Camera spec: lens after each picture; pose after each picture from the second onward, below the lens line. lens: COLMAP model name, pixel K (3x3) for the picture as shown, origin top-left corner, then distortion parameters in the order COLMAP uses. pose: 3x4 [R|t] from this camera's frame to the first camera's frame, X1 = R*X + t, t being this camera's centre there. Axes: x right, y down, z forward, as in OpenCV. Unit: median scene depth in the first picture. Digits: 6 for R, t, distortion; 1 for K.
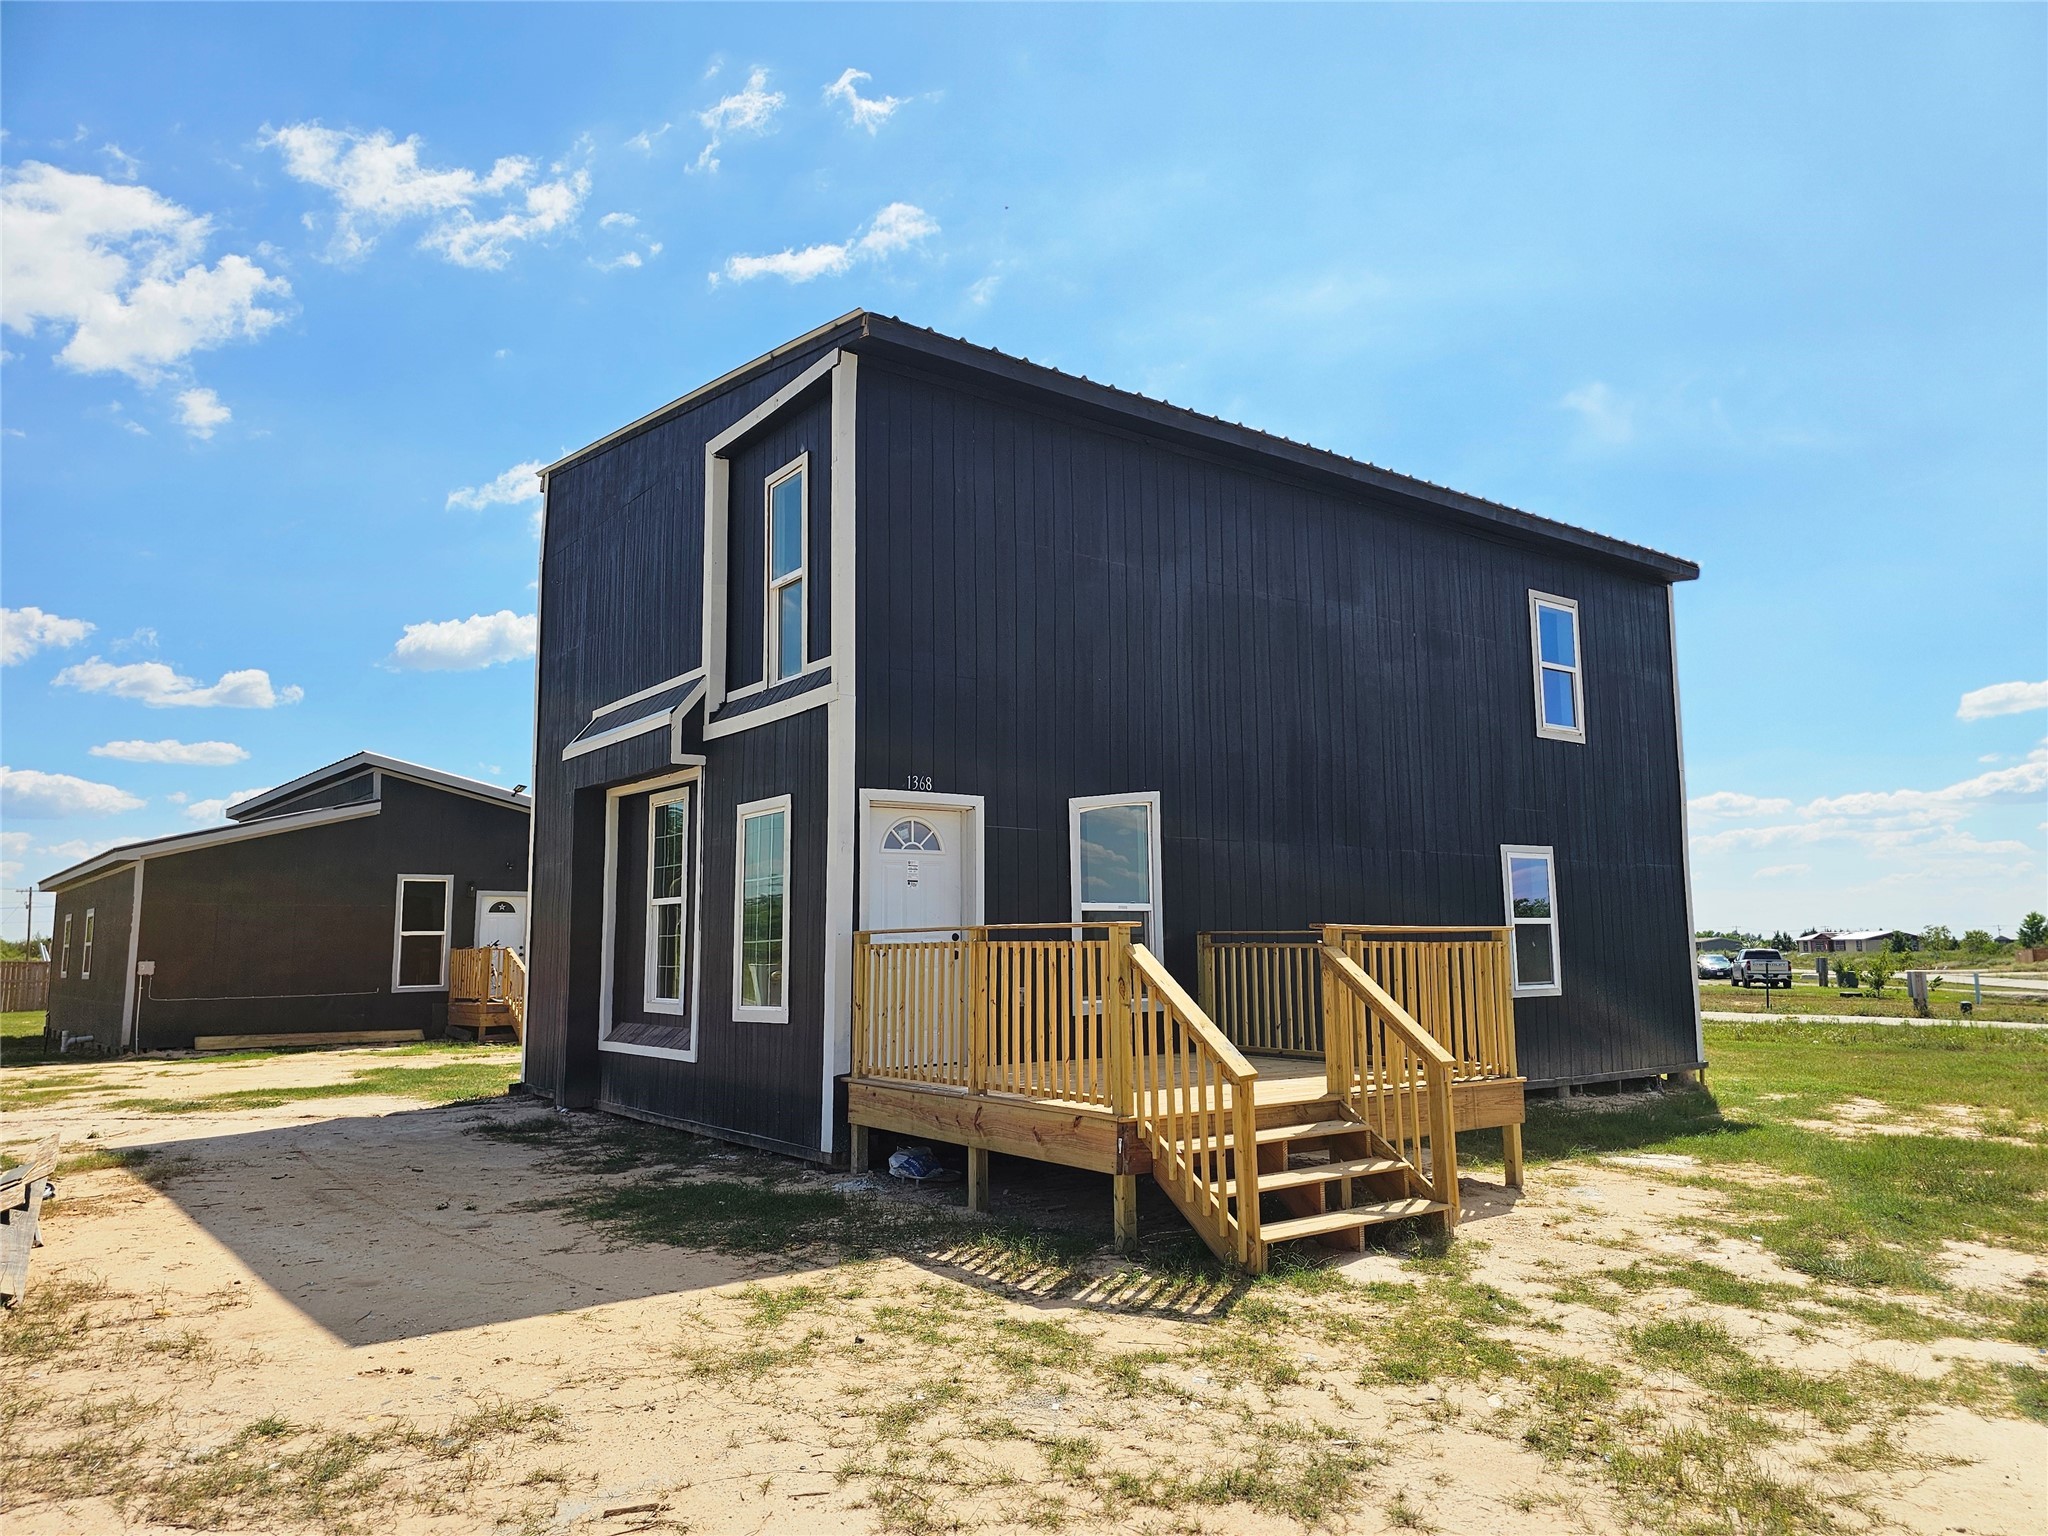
lens RADIAL K [[1406.7, 0, 1022.4], [0, 1406.7, 763.2], [0, 0, 1]] dist [0.007525, 0.000231]
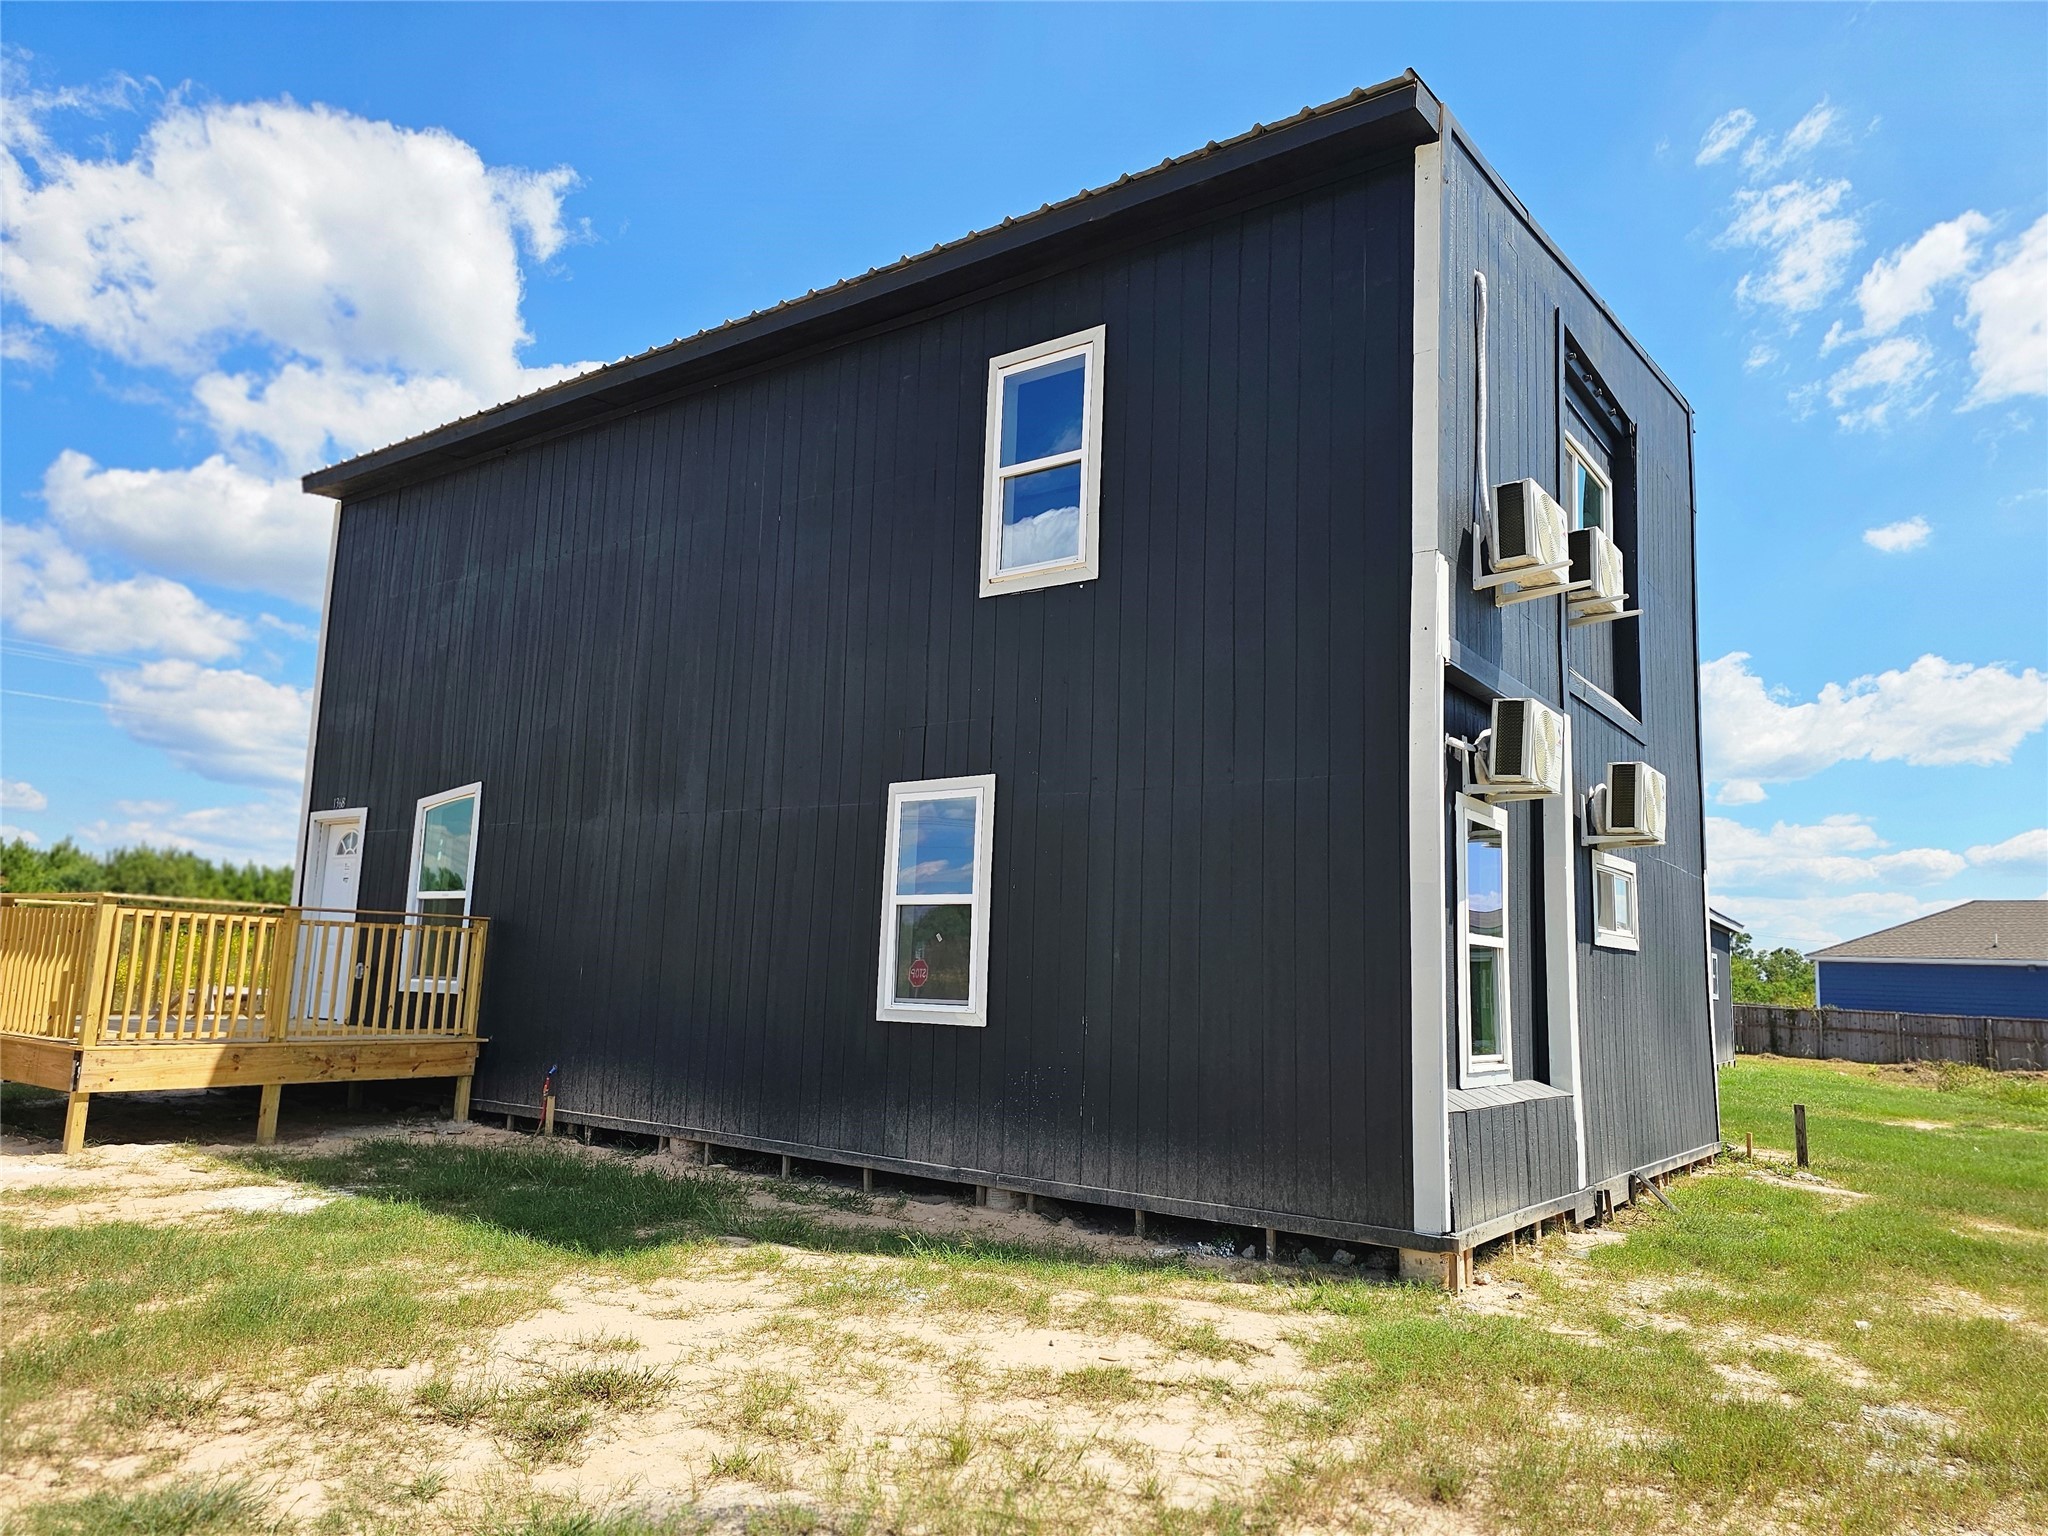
lens RADIAL K [[1406.7, 0, 1025.0], [0, 1406.7, 767.9], [0, 0, 1]] dist [0.007525, 0.000231]
pose [[0.285863, -0.117689, -0.951016, 1.106222], [0.092595, 0.991178, -0.094826, 0.133953], [0.953786, -0.060952, 0.294238, 0.987607]]
